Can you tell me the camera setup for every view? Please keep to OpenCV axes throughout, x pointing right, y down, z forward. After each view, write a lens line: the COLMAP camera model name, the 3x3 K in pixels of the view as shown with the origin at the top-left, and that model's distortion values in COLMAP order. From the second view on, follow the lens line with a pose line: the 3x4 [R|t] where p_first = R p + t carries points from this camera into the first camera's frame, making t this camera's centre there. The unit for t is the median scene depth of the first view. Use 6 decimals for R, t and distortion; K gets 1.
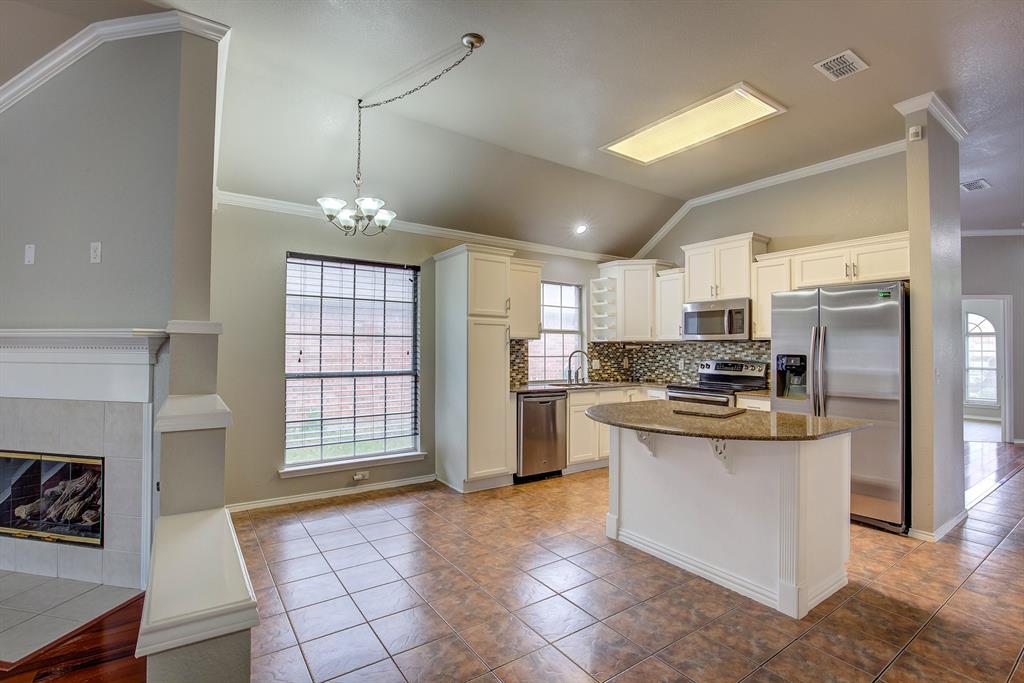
lens RADIAL K [[475.6, 0, 513.0], [0, 475.6, 339.1], [0, 0, 1]] dist [-0.036297, 0.008164]
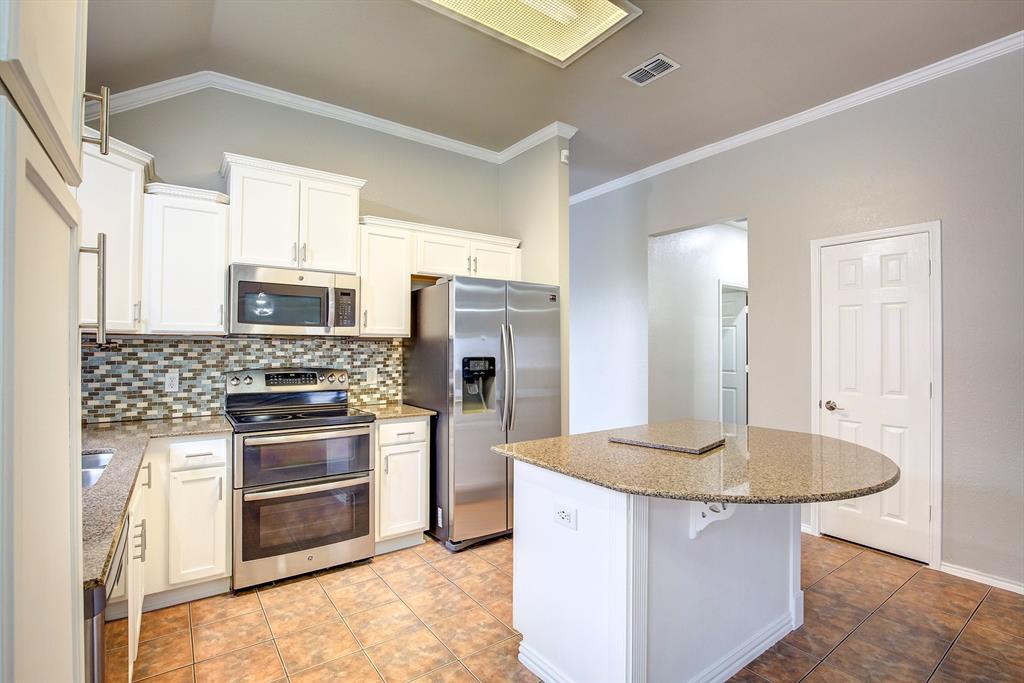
lens RADIAL K [[482.3, 0, 511.9], [0, 482.3, 338.6], [0, 0, 1]] dist [-0.031737, 0.005319]
pose [[-0.018017, 0.013930, 0.999741, -0.176903], [-0.020636, 0.999685, -0.014301, 0.009271], [-0.999625, -0.020888, -0.017724, 0.729389]]
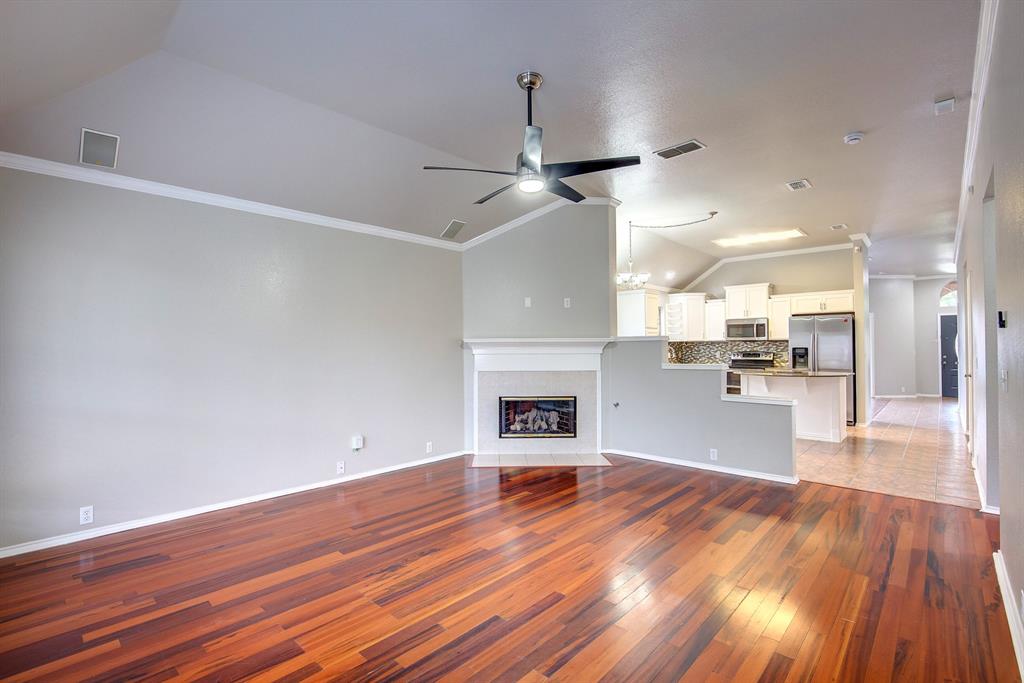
lens RADIAL K [[475.6, 0, 513.0], [0, 475.6, 339.1], [0, 0, 1]] dist [-0.036297, 0.008164]
pose [[0.976713, -0.006605, 0.214449, -0.819739], [0.006292, 0.999978, 0.002140, -0.012022], [-0.214459, -0.000740, 0.976733, -0.563507]]
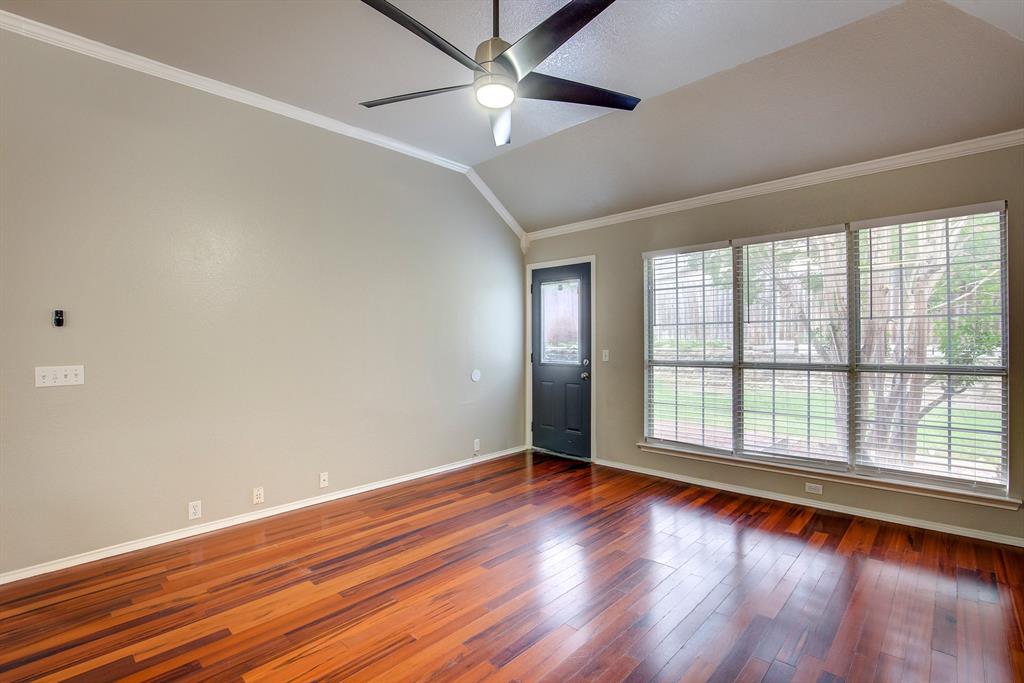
lens RADIAL K [[482.3, 0, 511.9], [0, 482.3, 338.6], [0, 0, 1]] dist [-0.031737, 0.005319]
pose [[-0.978782, 0.004251, -0.204862, -0.590133], [0.005972, 0.999952, -0.007784, 0.001789], [0.204819, -0.008842, -0.978760, 0.432219]]
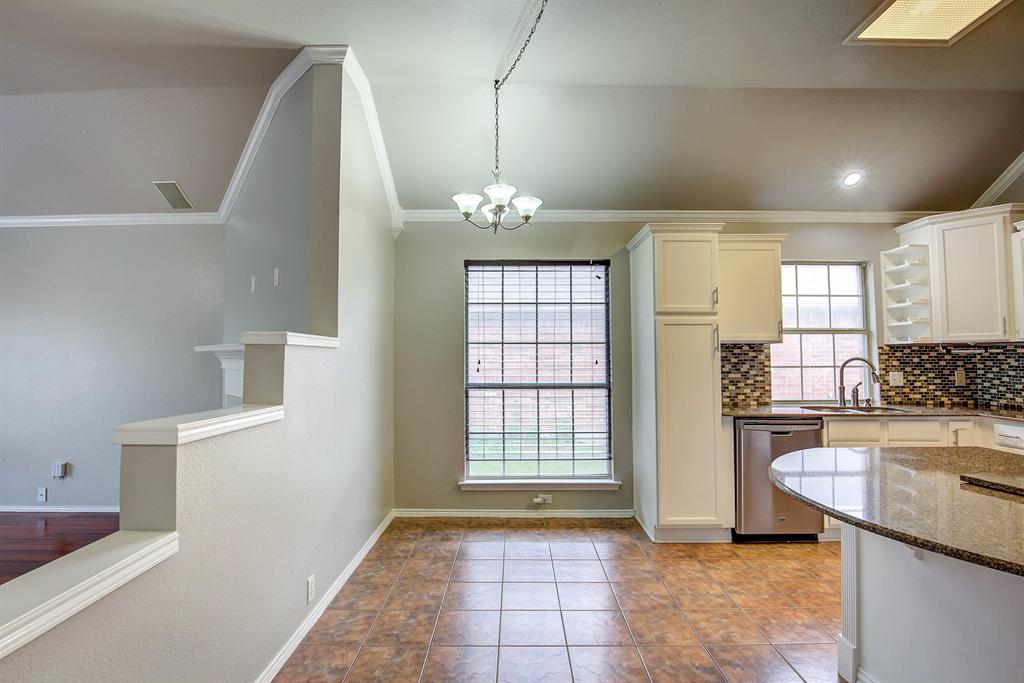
lens RADIAL K [[482.3, 0, 511.9], [0, 482.3, 338.6], [0, 0, 1]] dist [-0.031737, 0.005319]
pose [[0.817612, -0.028436, -0.575067, 0.137750], [0.018077, 0.999555, -0.023725, 0.004010], [0.575486, 0.009003, 0.817762, 0.180421]]
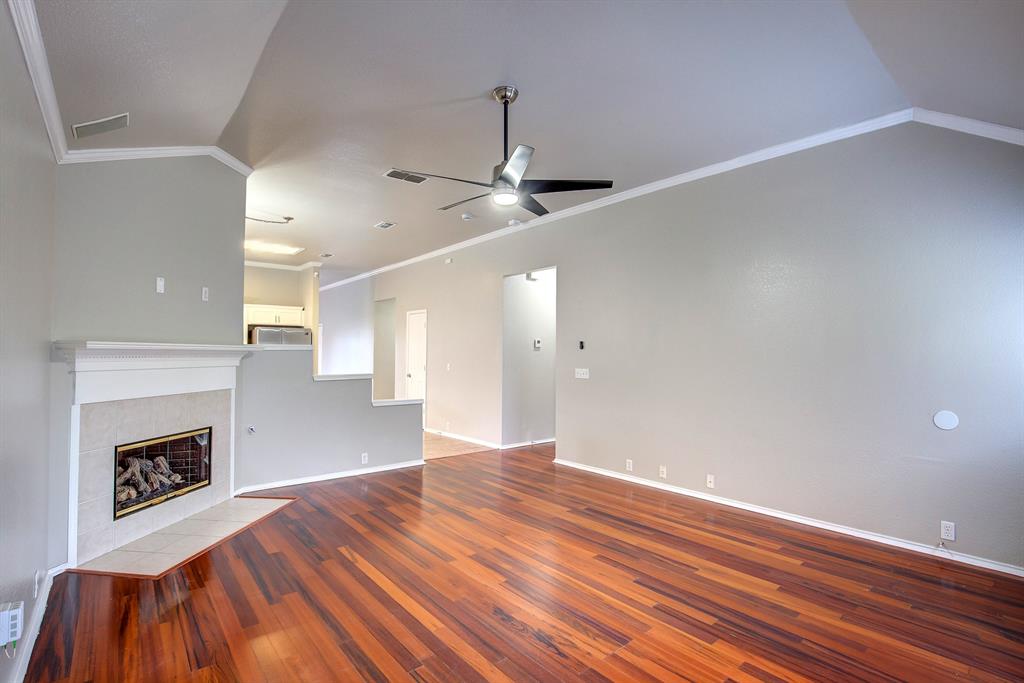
lens RADIAL K [[475.6, 0, 513.0], [0, 475.6, 339.1], [0, 0, 1]] dist [-0.036297, 0.008164]
pose [[-0.096575, 0.026072, 0.994984, -1.270756], [-0.019885, 0.999407, -0.028118, -0.008272], [-0.995127, -0.022501, -0.095999, 0.070934]]
